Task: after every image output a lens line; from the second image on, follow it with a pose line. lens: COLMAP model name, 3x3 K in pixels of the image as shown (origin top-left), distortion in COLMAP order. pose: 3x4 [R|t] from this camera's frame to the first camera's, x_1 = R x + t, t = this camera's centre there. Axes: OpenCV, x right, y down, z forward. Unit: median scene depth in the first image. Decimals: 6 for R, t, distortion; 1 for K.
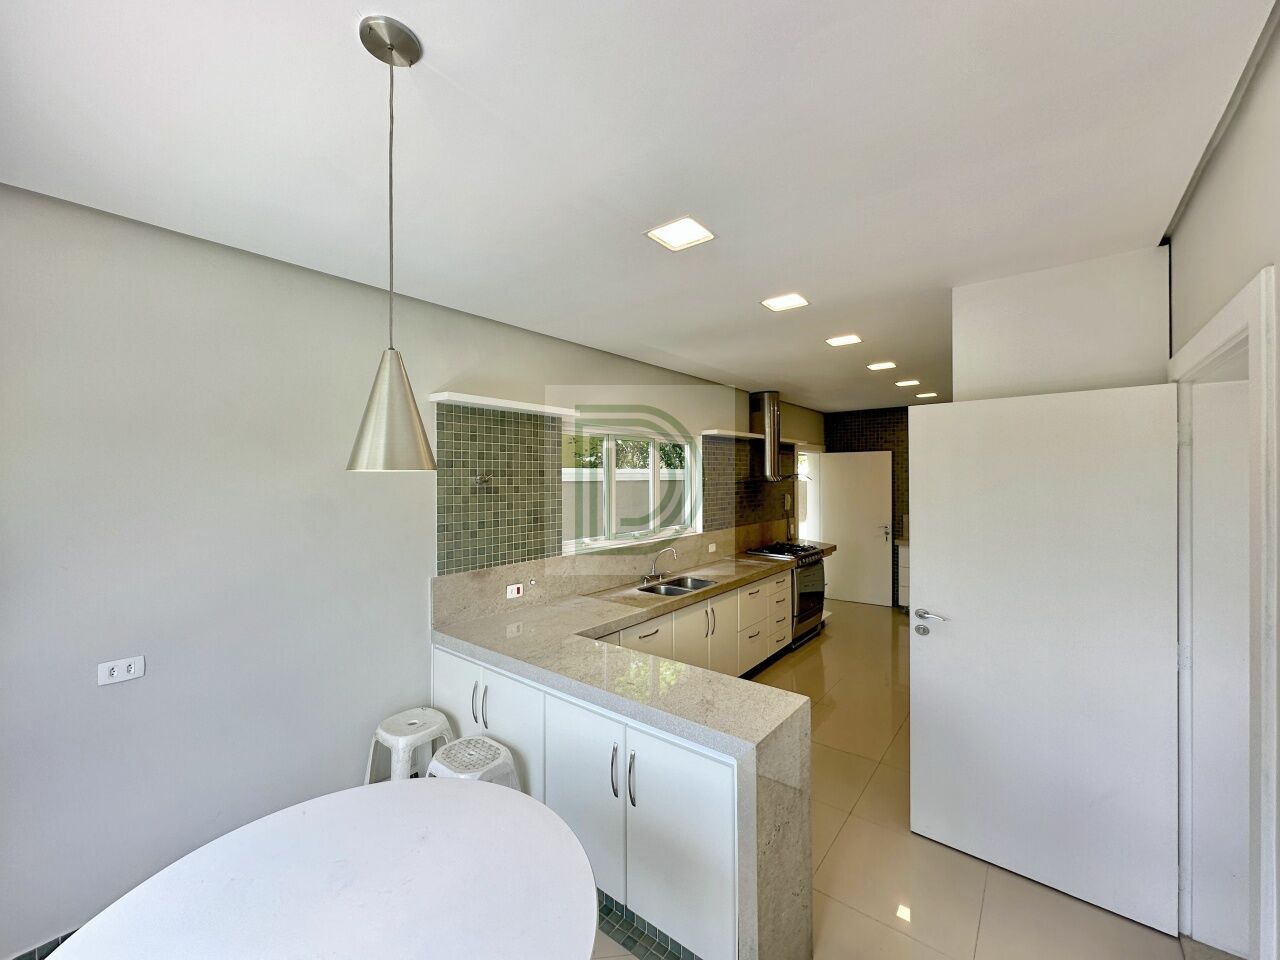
lens RADIAL K [[511.6, 0, 642.5], [0, 511.6, 478.8], [0, 0, 1]] dist [-0.001100, -0.000229]
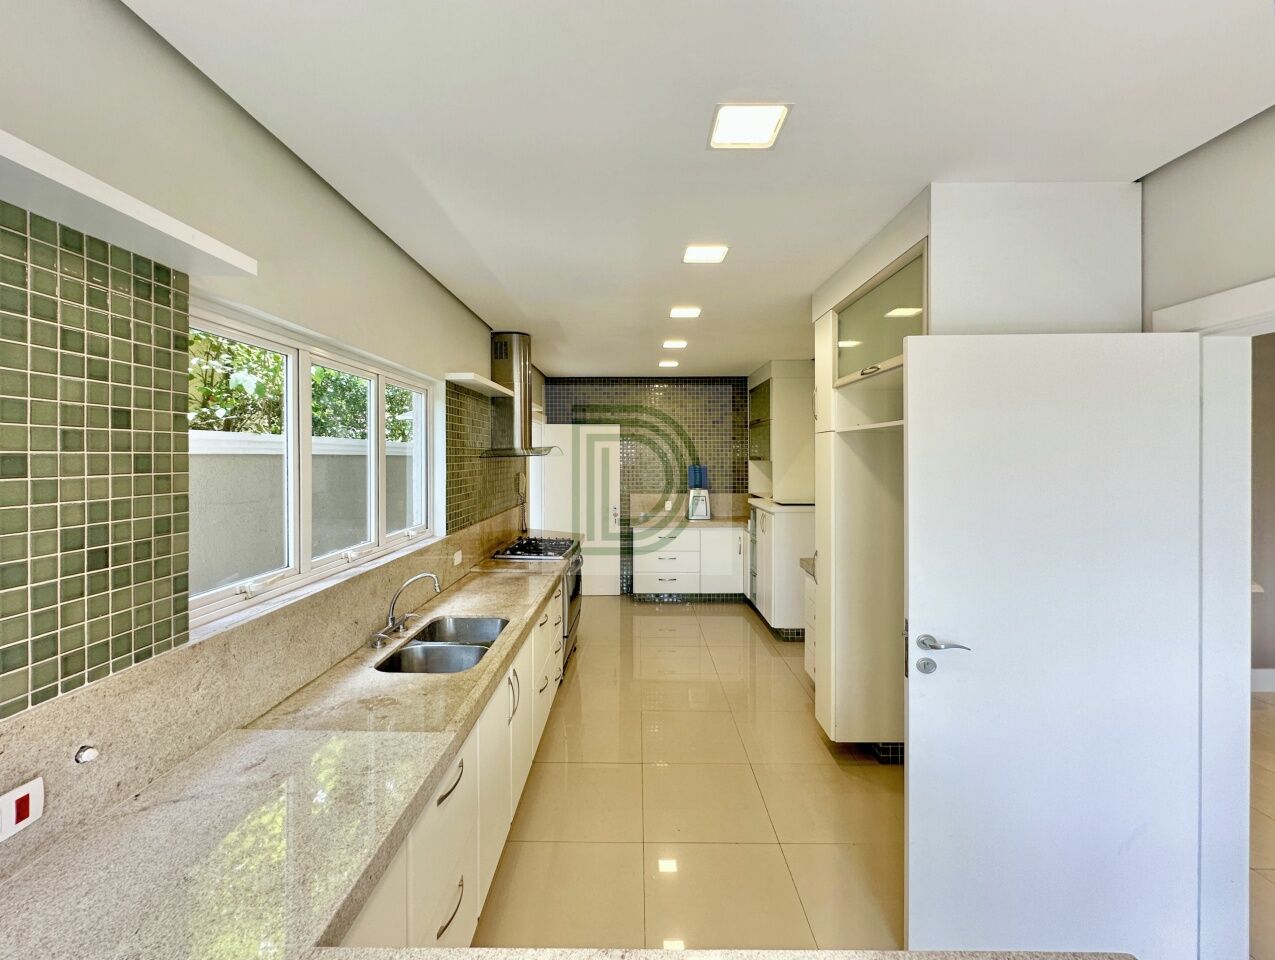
lens RADIAL K [[519.0, 0, 623.4], [0, 519.0, 459.1], [0, 0, 1]] dist [0.001890, 0.000290]
pose [[0.789501, 0.001015, 0.613749, -0.140013], [-0.001167, 0.999999, -0.000153, 0.015346], [-0.613748, -0.000595, 0.789502, 0.501863]]
